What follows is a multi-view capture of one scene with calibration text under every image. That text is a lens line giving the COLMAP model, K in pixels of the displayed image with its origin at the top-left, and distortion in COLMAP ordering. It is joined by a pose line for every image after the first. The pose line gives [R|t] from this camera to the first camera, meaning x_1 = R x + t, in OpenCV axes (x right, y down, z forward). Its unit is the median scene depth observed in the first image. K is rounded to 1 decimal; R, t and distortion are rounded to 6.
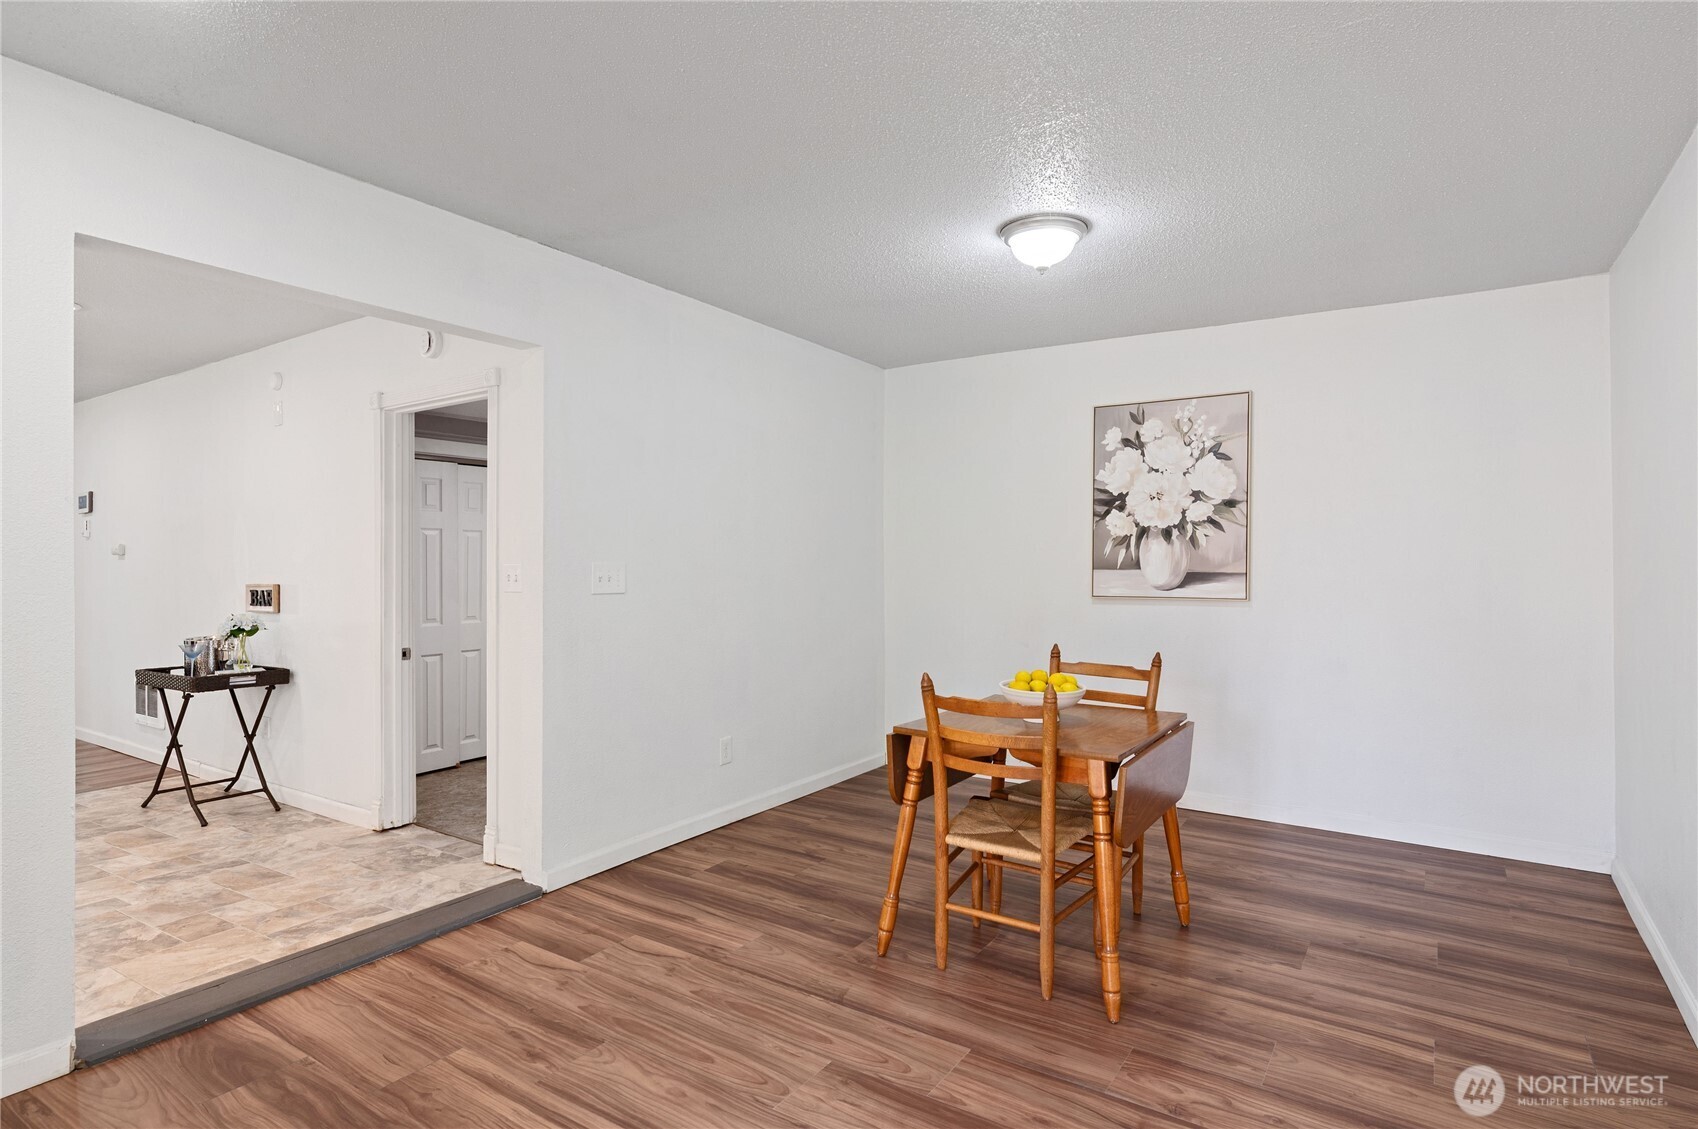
lens RADIAL K [[860.3, 0, 844.1], [0, 860.3, 549.7], [0, 0, 1]] dist [0.003229, 0.000623]
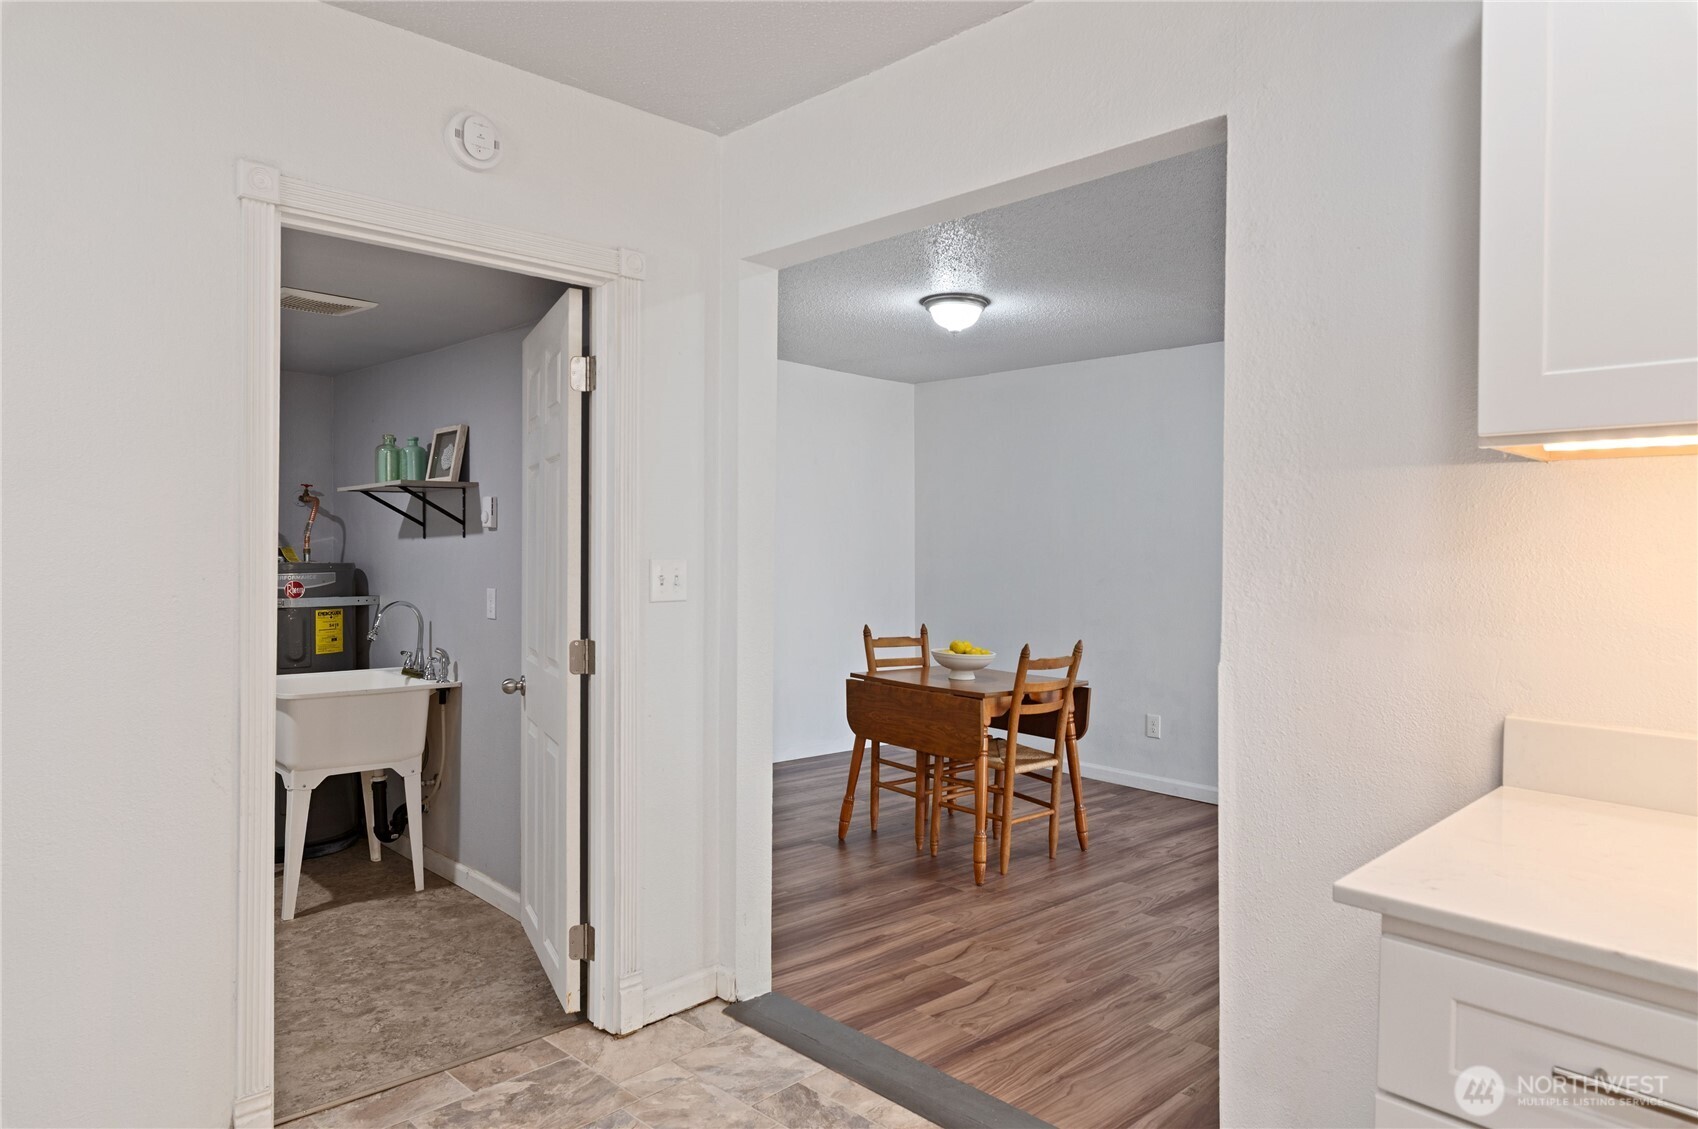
lens RADIAL K [[1004.5, 0, 848.0], [0, 1004.5, 541.4], [0, 0, 1]] dist [0.001765, 0.000194]
pose [[0.241980, 0.012299, 0.970203, -1.469814], [-0.037362, 0.999296, -0.003350, -0.000724], [-0.969562, -0.035438, 0.242269, 0.909115]]
